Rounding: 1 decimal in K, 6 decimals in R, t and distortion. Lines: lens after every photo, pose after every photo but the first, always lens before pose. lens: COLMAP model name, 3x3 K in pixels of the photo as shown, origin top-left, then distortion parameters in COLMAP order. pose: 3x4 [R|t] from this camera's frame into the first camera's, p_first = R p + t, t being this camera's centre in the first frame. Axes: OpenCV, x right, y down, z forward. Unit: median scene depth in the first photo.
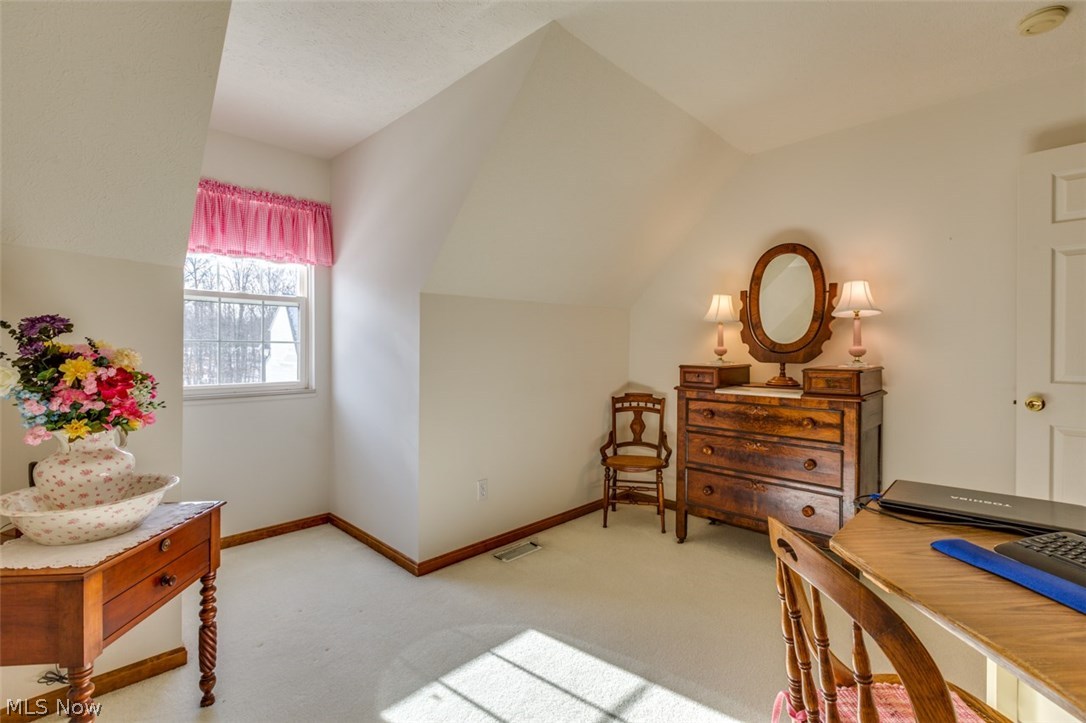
lens RADIAL K [[480.0, 0, 539.3], [0, 480.0, 356.6], [0, 0, 1]] dist [-0.002833, 0.000394]
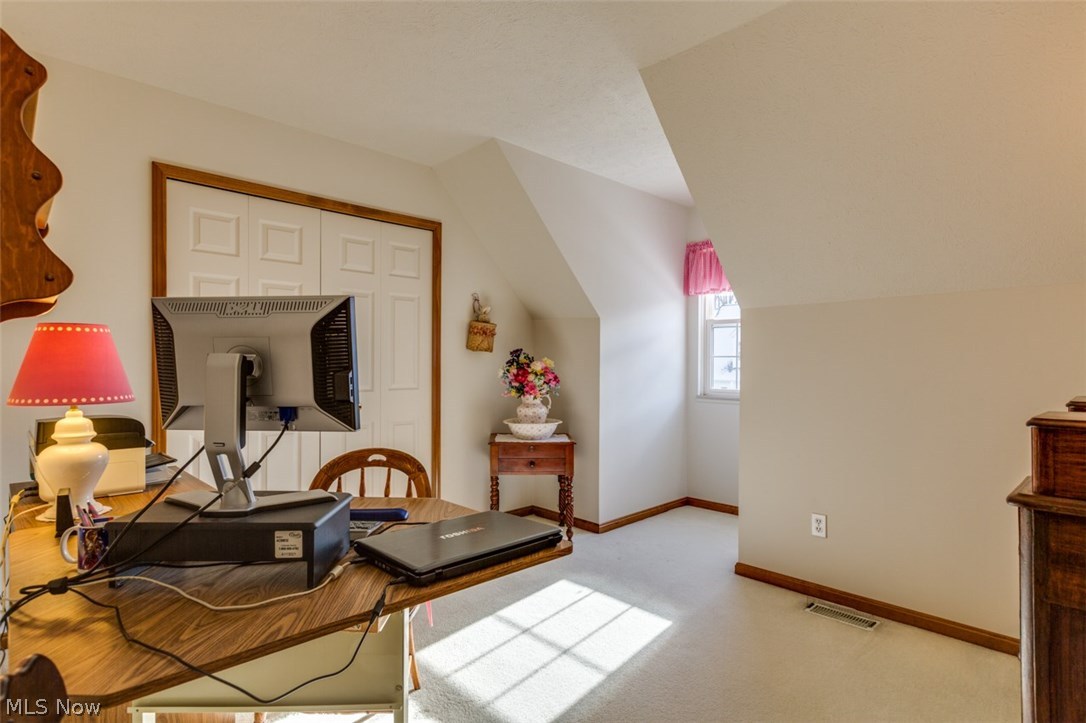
lens RADIAL K [[561.4, 0, 540.1], [0, 561.4, 365.0], [0, 0, 1]] dist [0.000898, -0.000039]
pose [[-0.051798, -0.021169, -0.998433, 1.134488], [-0.015845, 0.999667, -0.020373, 0.034325], [0.998532, 0.014765, -0.052116, 0.708436]]
